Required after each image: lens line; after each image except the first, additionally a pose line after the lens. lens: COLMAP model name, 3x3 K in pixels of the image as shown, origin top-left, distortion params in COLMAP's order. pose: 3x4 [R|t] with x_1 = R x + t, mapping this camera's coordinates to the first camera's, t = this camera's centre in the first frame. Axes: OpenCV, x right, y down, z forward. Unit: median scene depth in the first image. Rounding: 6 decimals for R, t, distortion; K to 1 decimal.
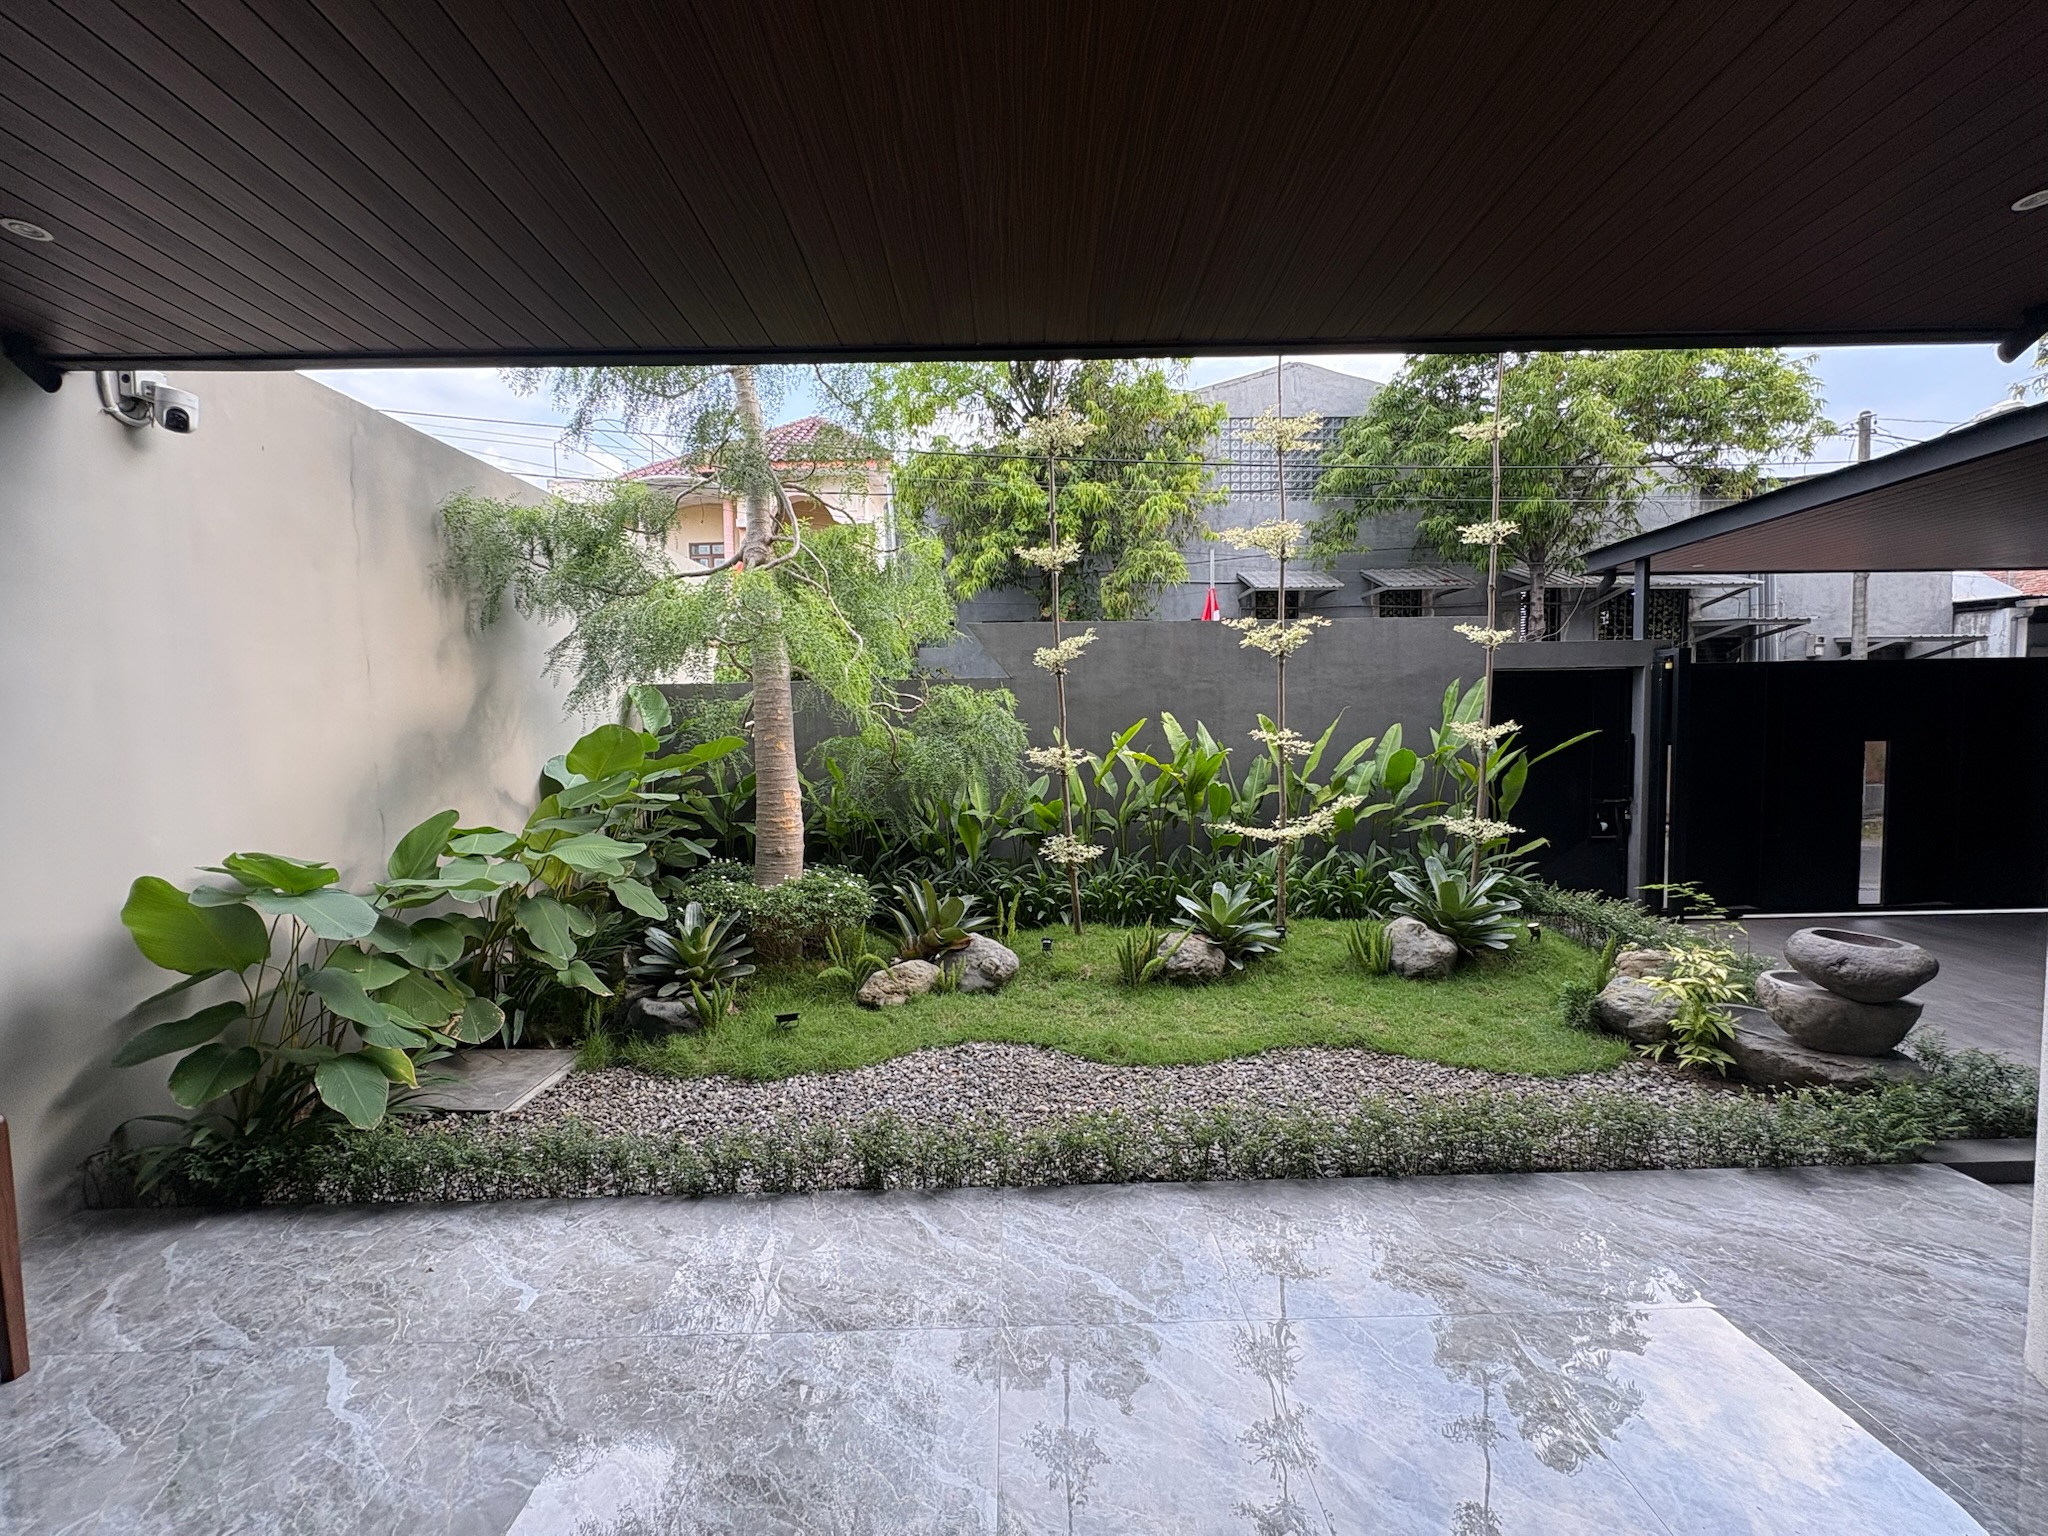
lens RADIAL K [[818.7, 0, 1021.9], [0, 818.7, 771.5], [0, 0, 1]] dist [0.000781, 0.000330]
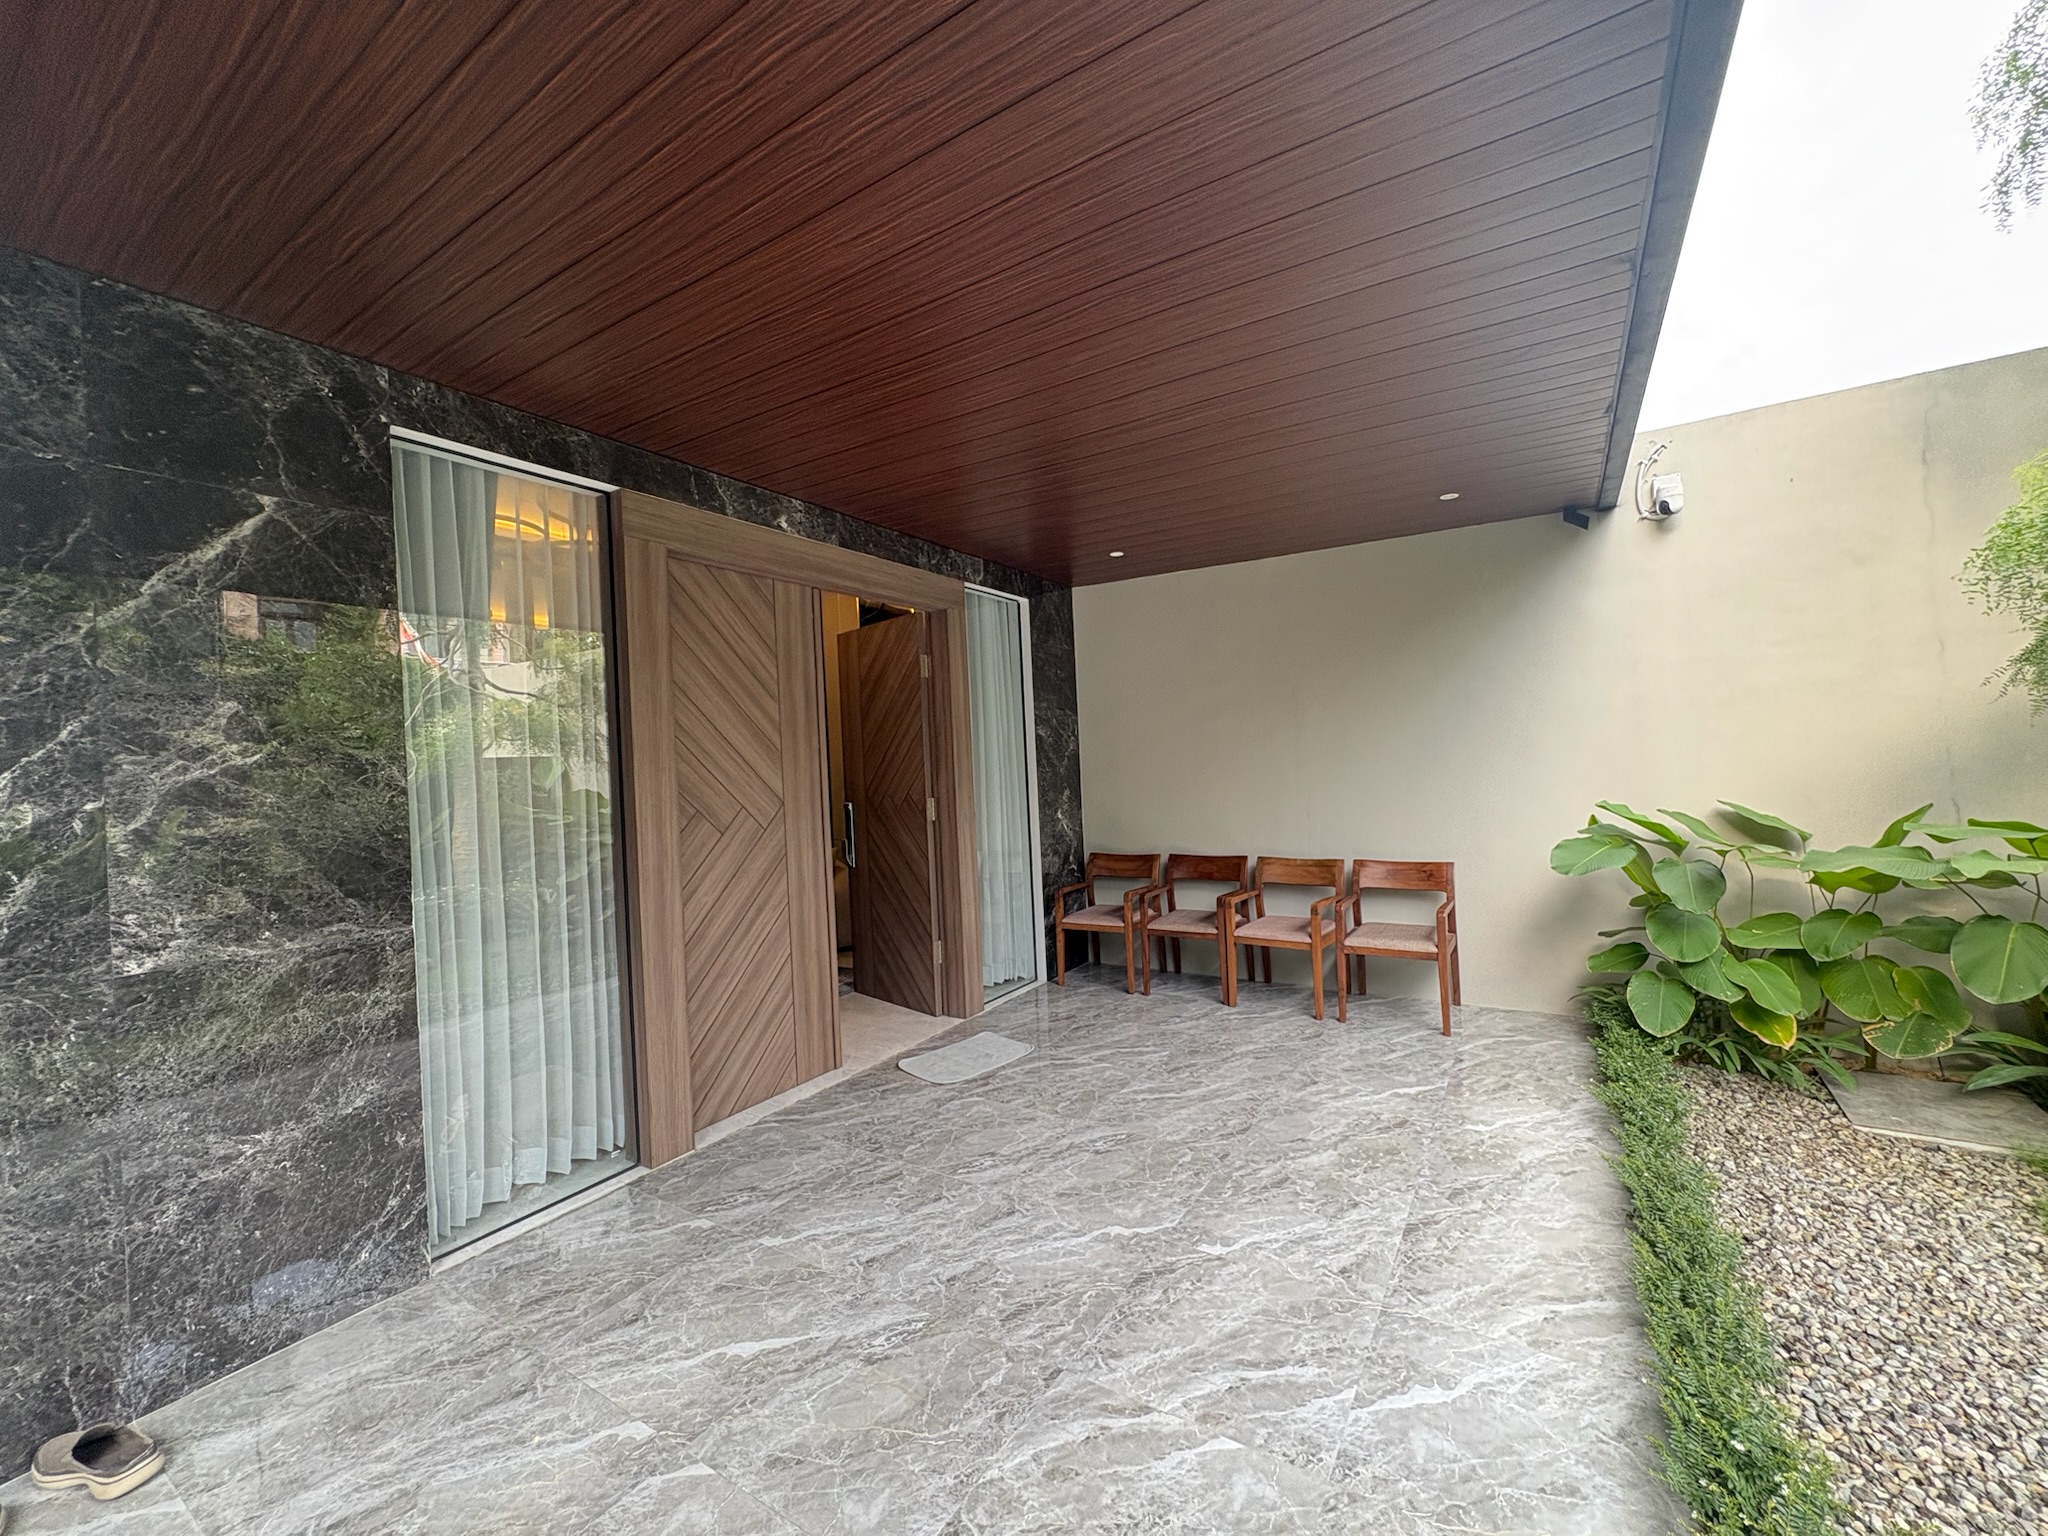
lens RADIAL K [[818.7, 0, 1023.8], [0, 818.7, 763.7], [0, 0, 1]] dist [0.000781, 0.000330]
pose [[-0.555609, 0.035027, -0.830705, 0.599894], [-0.002255, 0.999045, 0.043633, -0.031557], [0.831440, 0.026116, -0.555000, 0.663937]]
